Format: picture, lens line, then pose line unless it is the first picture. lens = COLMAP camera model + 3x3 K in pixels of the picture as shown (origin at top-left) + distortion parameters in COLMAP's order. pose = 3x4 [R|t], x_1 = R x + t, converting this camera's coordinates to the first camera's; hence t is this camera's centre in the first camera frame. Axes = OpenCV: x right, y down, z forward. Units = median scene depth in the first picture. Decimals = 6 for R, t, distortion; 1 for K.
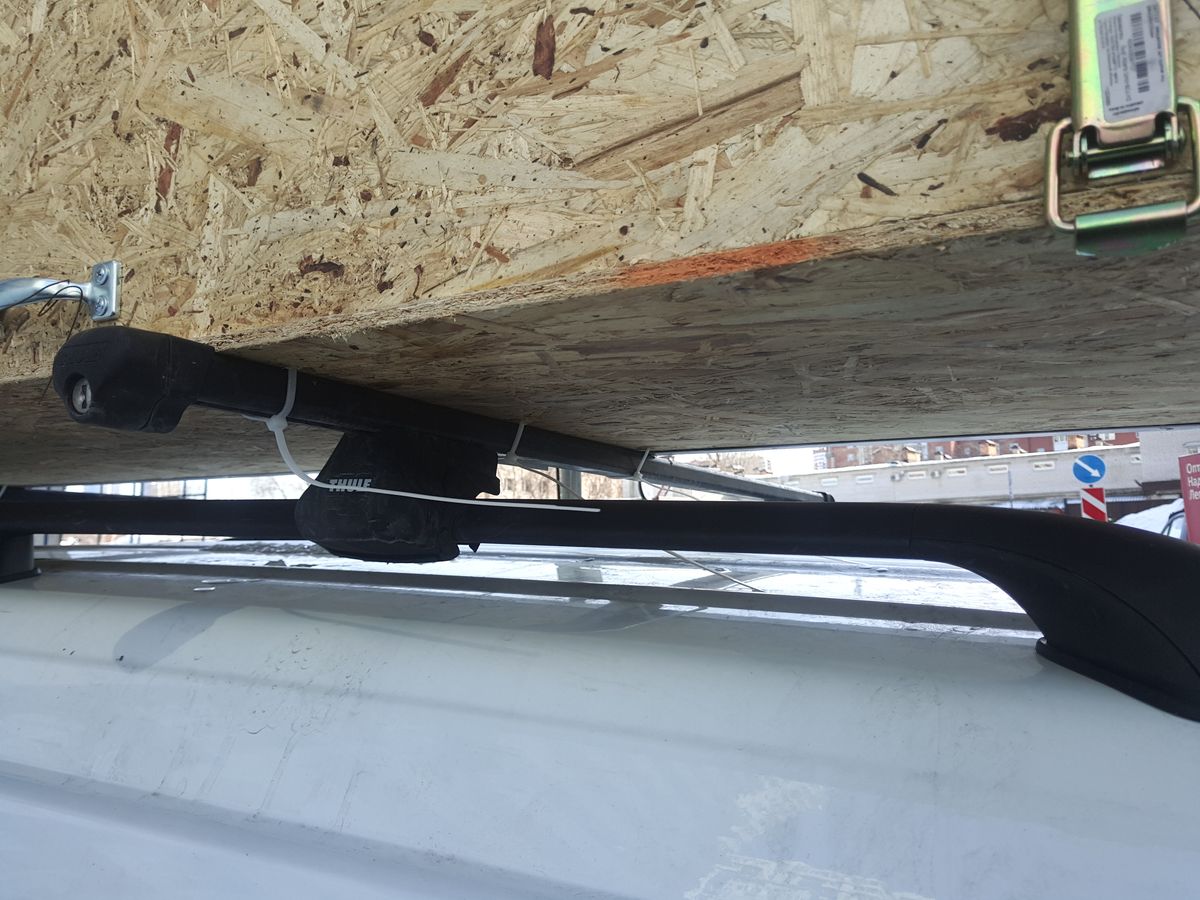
lens RADIAL K [[922.6, 0, 591.7], [0, 922.6, 450.3], [0, 0, 1]] dist [0.022704, -0.016137]
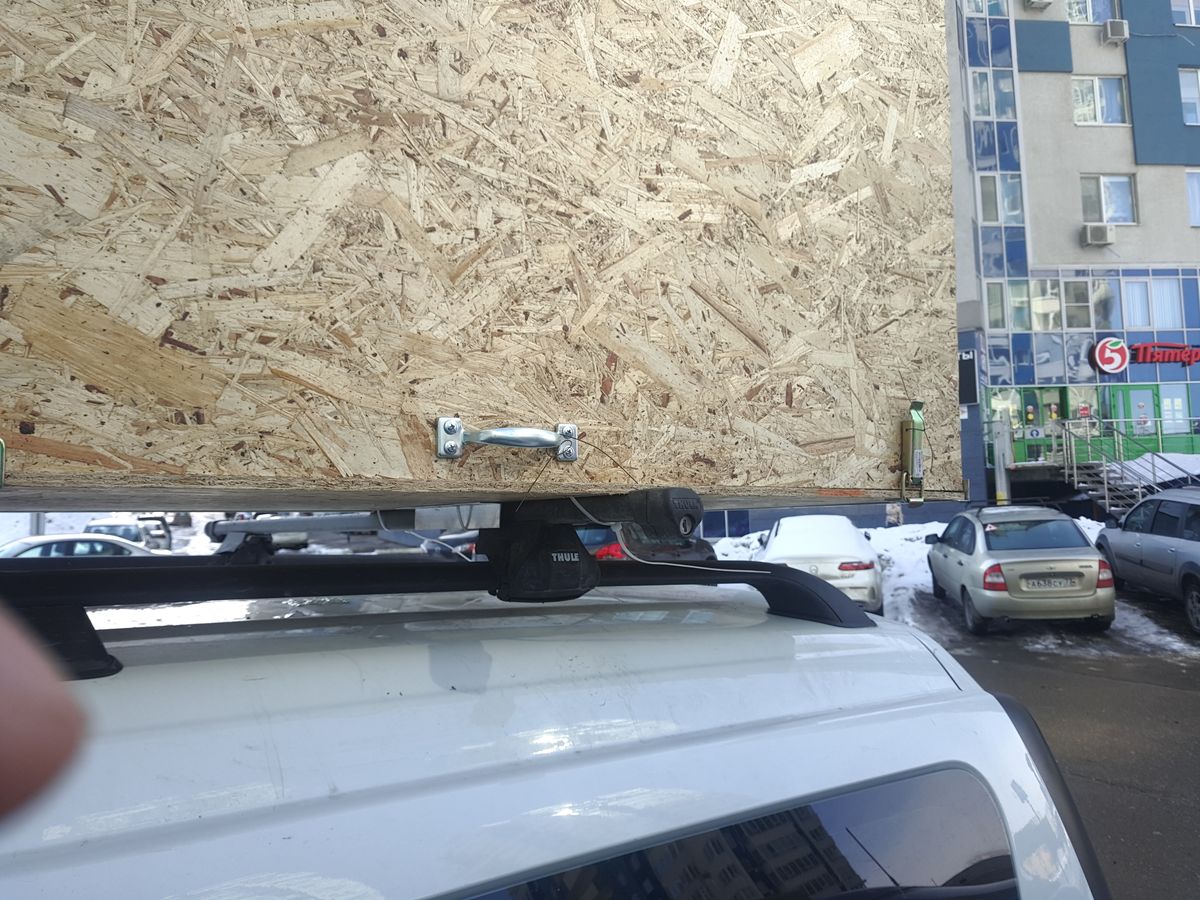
lens RADIAL K [[922.6, 0, 606.1], [0, 922.6, 452.8], [0, 0, 1]] dist [0.022704, -0.016137]
pose [[0.404146, 0.066033, 0.912308, -2.300928], [-0.080646, 0.996079, -0.036371, -0.122351], [-0.911132, -0.058875, 0.407887, 0.354518]]
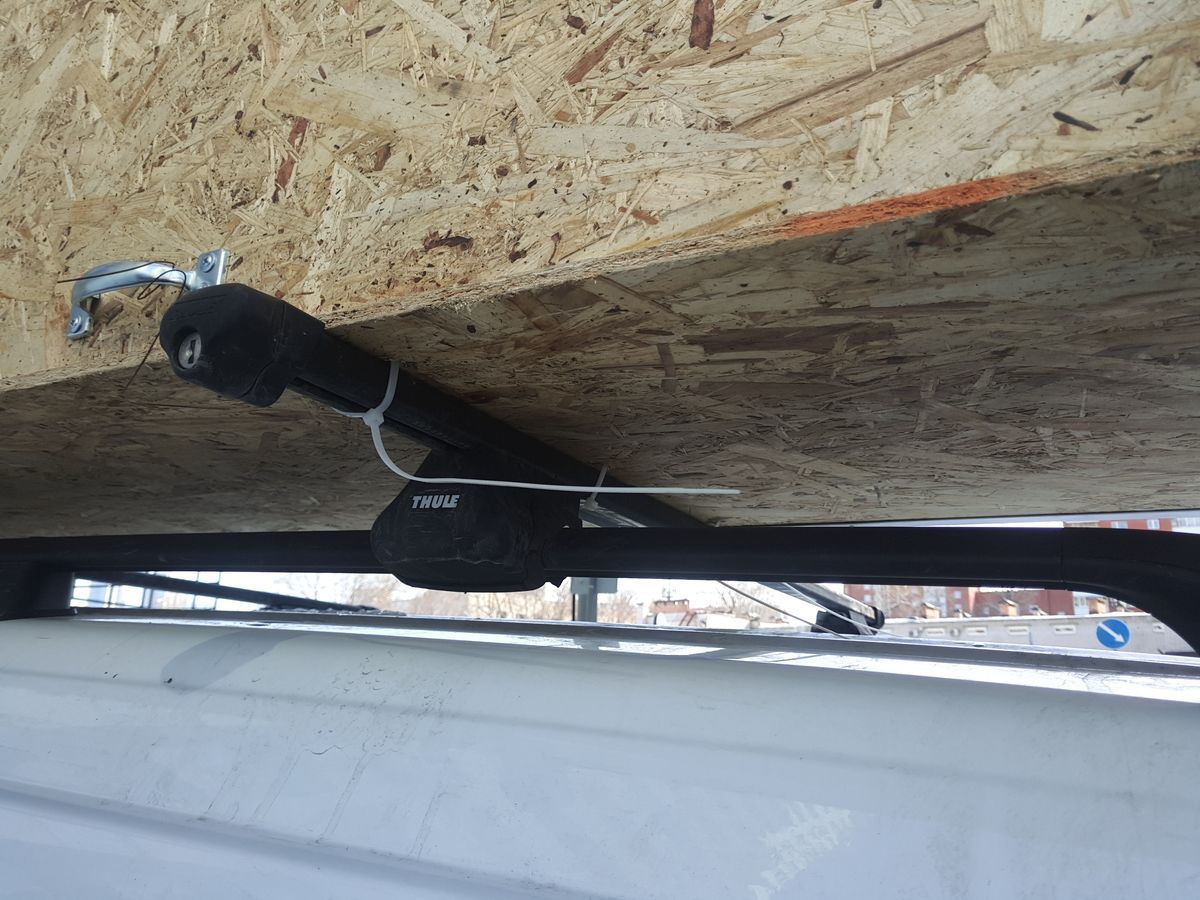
lens RADIAL K [[922.6, 0, 612.3], [0, 922.6, 444.3], [0, 0, 1]] dist [0.022704, -0.016137]
pose [[0.998681, 0.051292, -0.002330, -0.107896], [-0.051033, 0.986614, -0.154884, 0.153622], [-0.005645, 0.154798, 0.987930, 0.074543]]
